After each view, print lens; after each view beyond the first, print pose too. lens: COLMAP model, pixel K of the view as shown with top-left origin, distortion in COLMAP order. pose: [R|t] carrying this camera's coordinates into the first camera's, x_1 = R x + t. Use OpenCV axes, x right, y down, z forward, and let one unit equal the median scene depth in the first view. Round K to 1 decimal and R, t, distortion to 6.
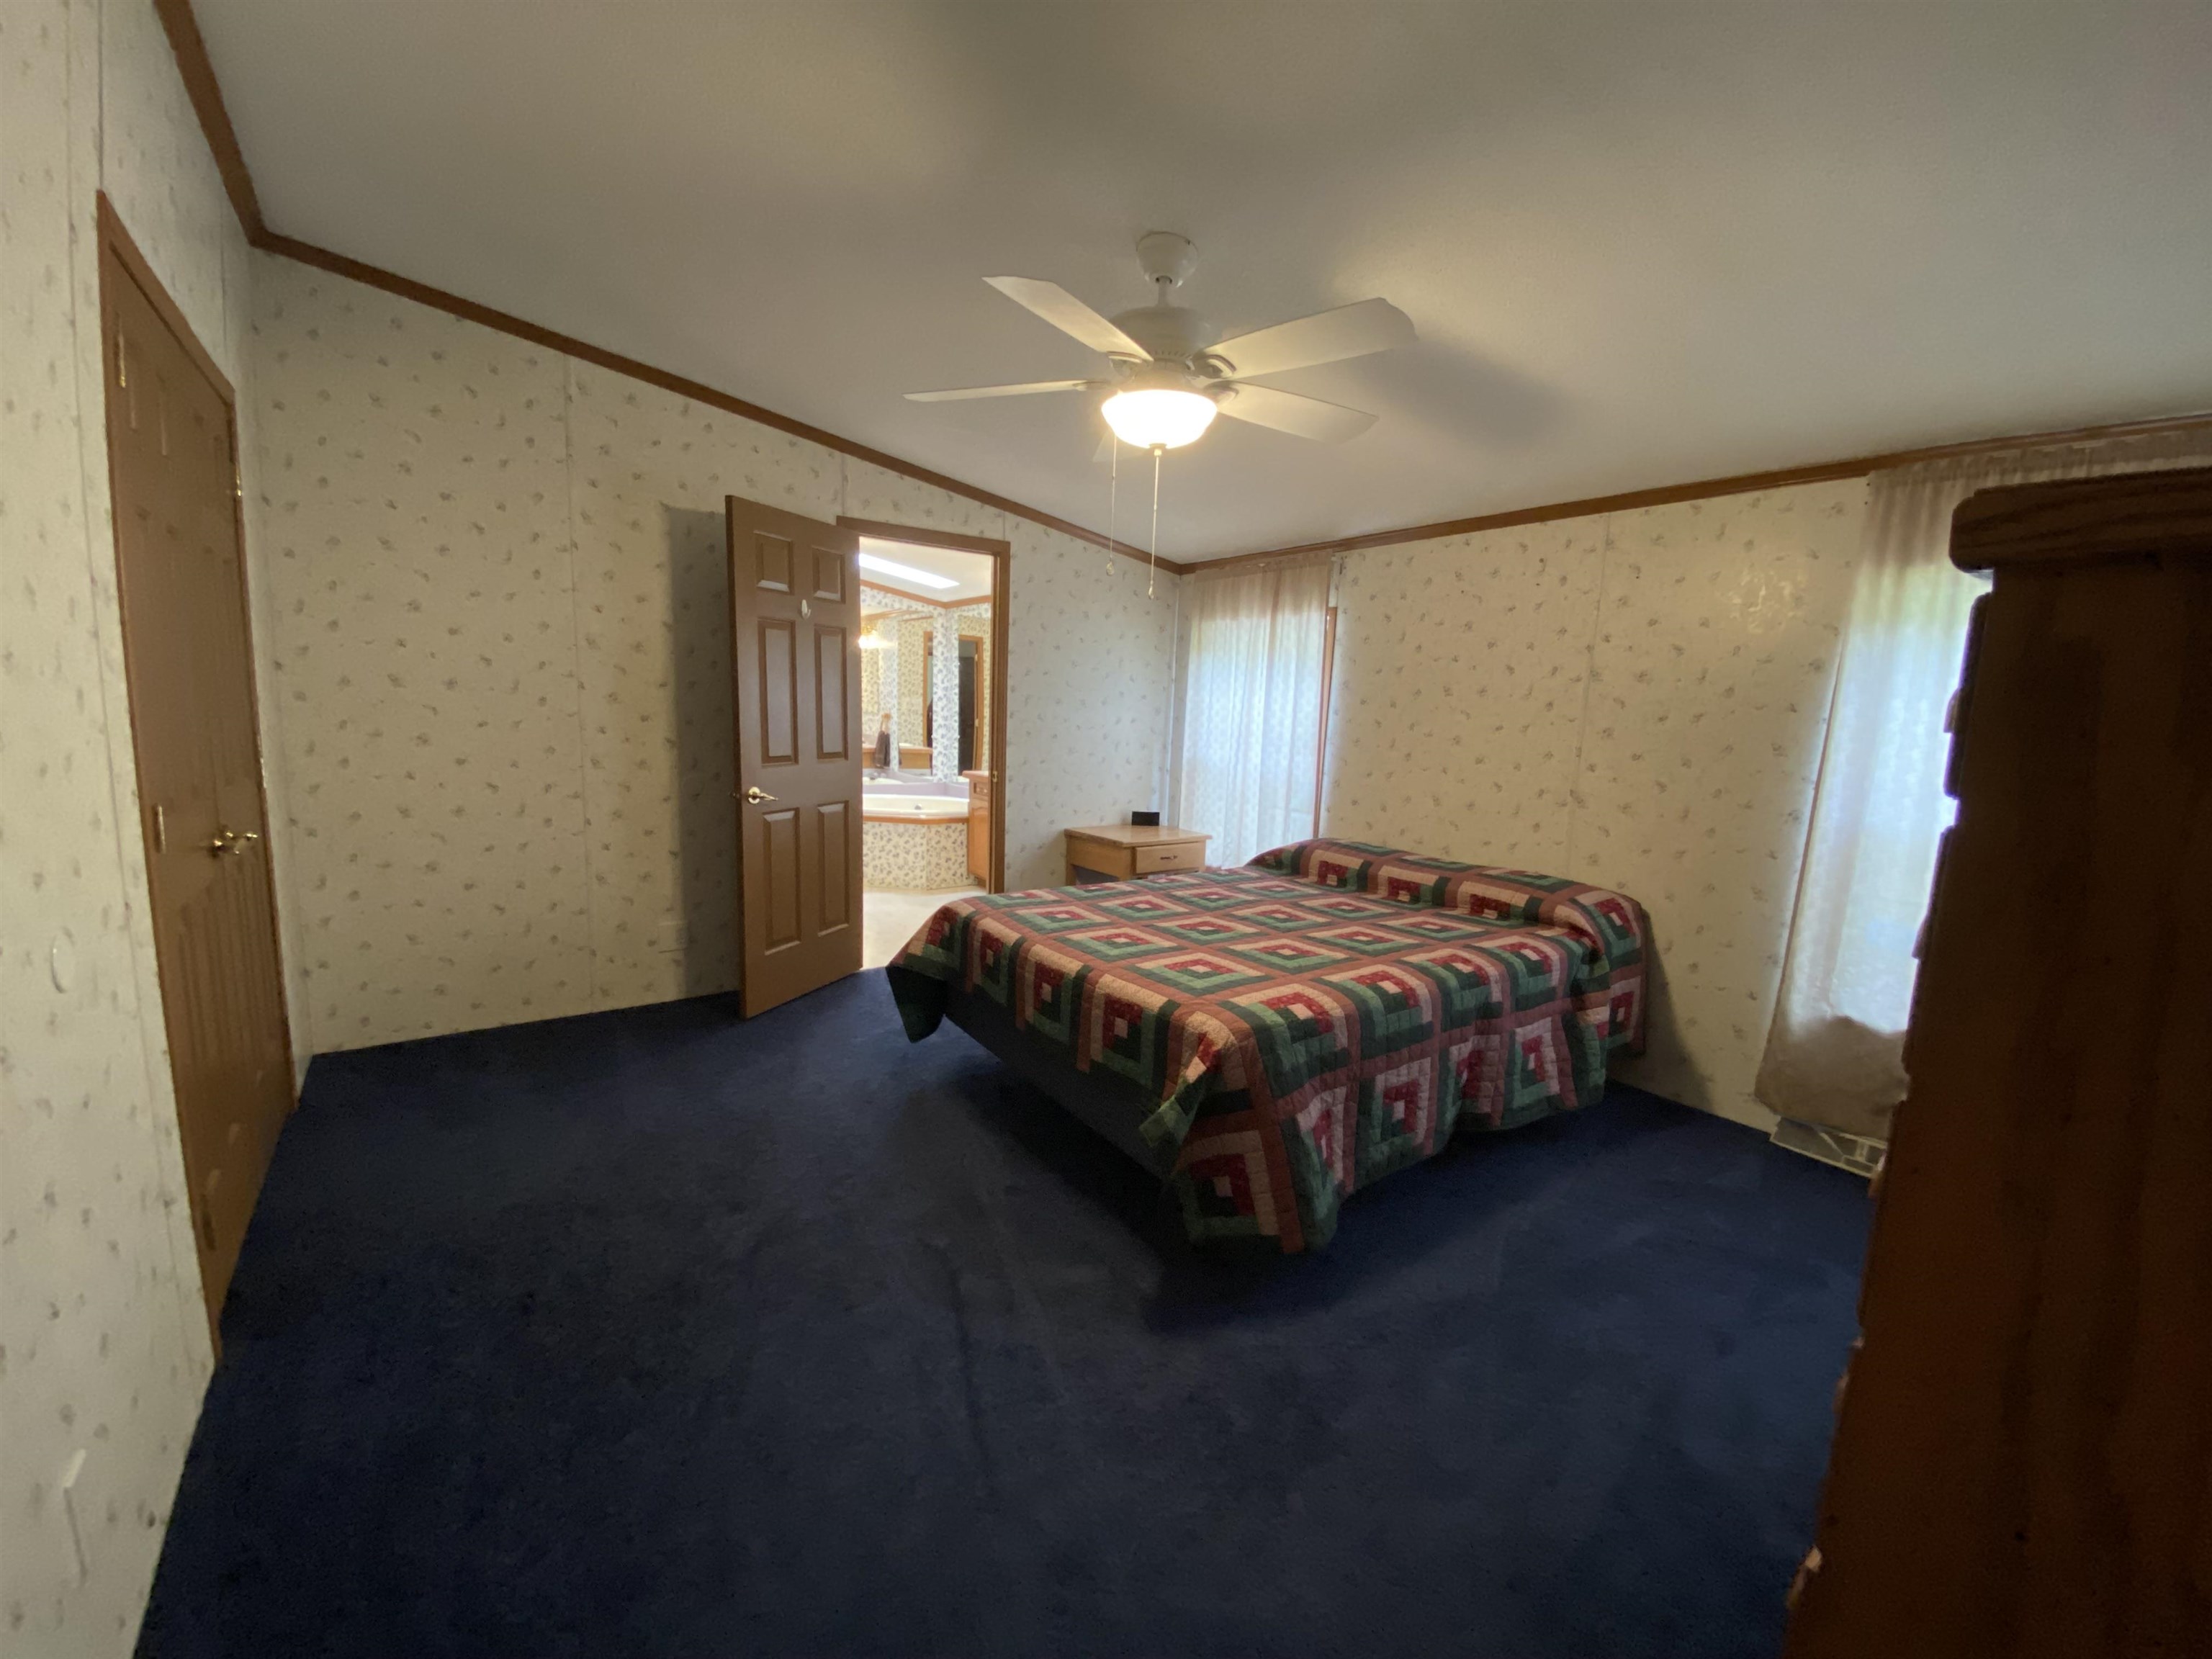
lens RADIAL K [[899.3, 0, 1114.9], [0, 899.3, 834.1], [0, 0, 1]] dist [0.003804, -0.012120]
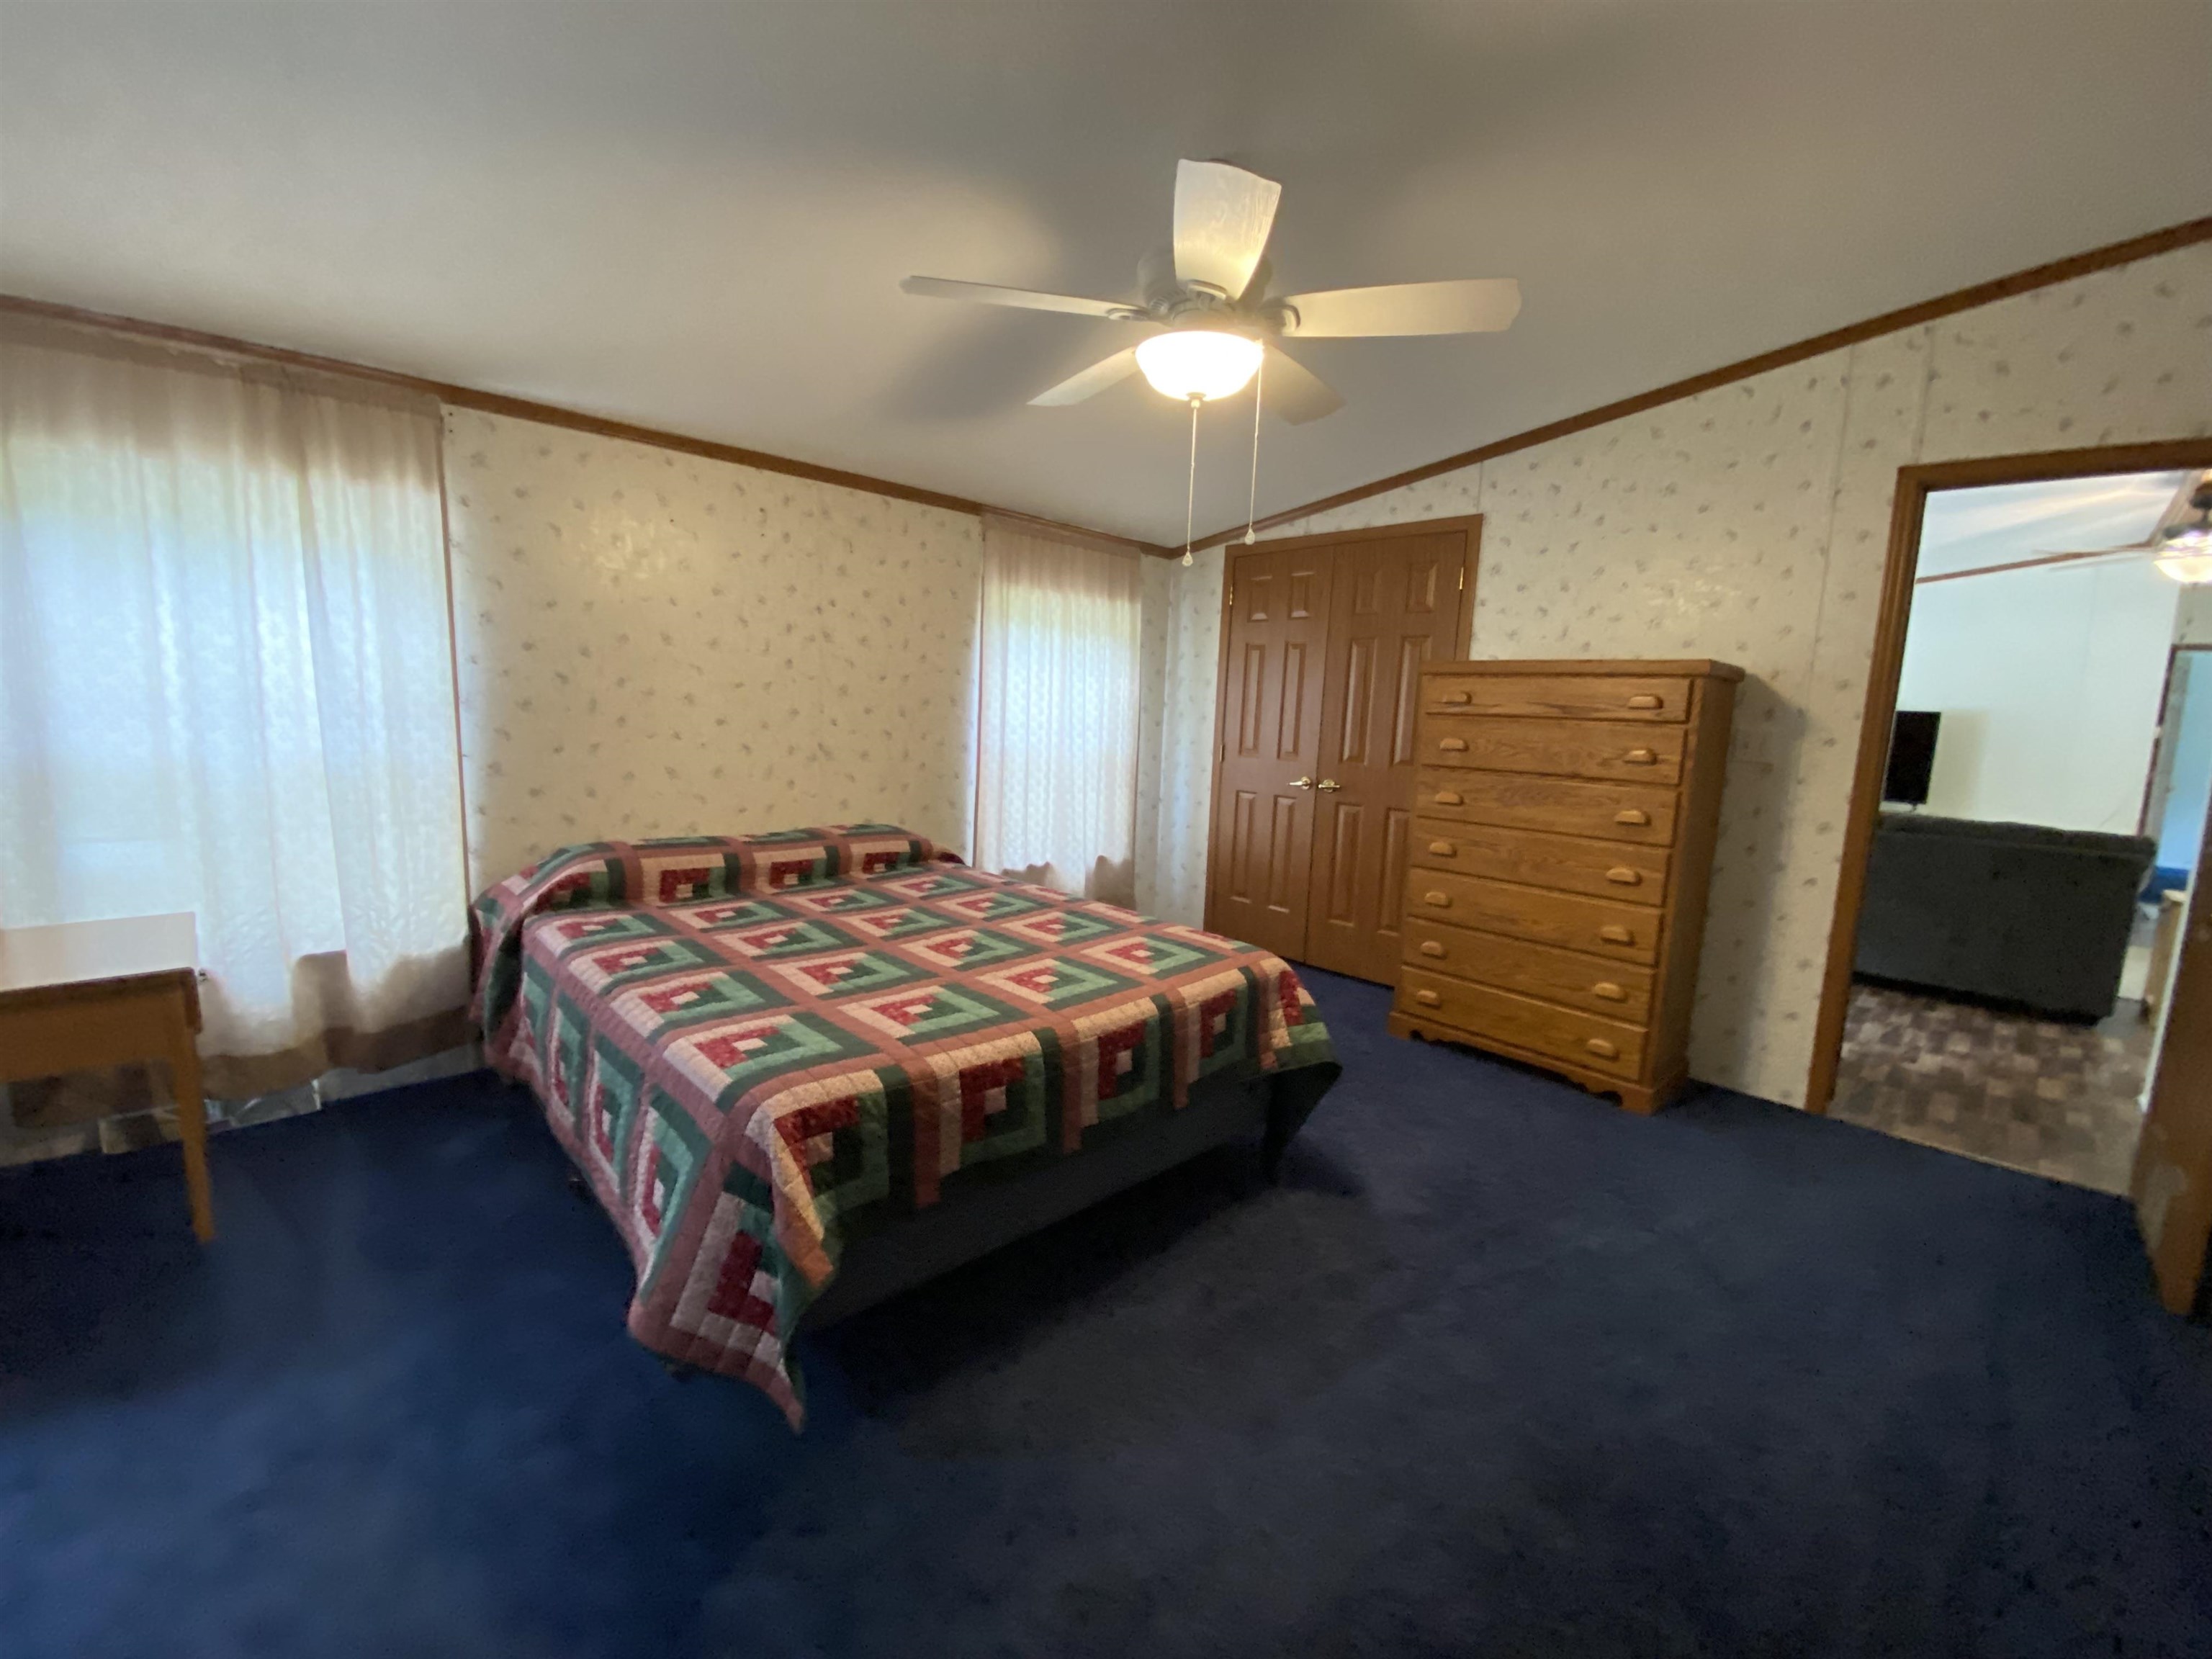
lens RADIAL K [[899.3, 0, 1101.3], [0, 899.3, 833.1], [0, 0, 1]] dist [0.003804, -0.012120]
pose [[-0.145668, -0.189299, 0.971054, -0.617246], [0.085610, 0.975430, 0.202995, -0.138560], [-0.985623, 0.112701, -0.125883, 0.847873]]
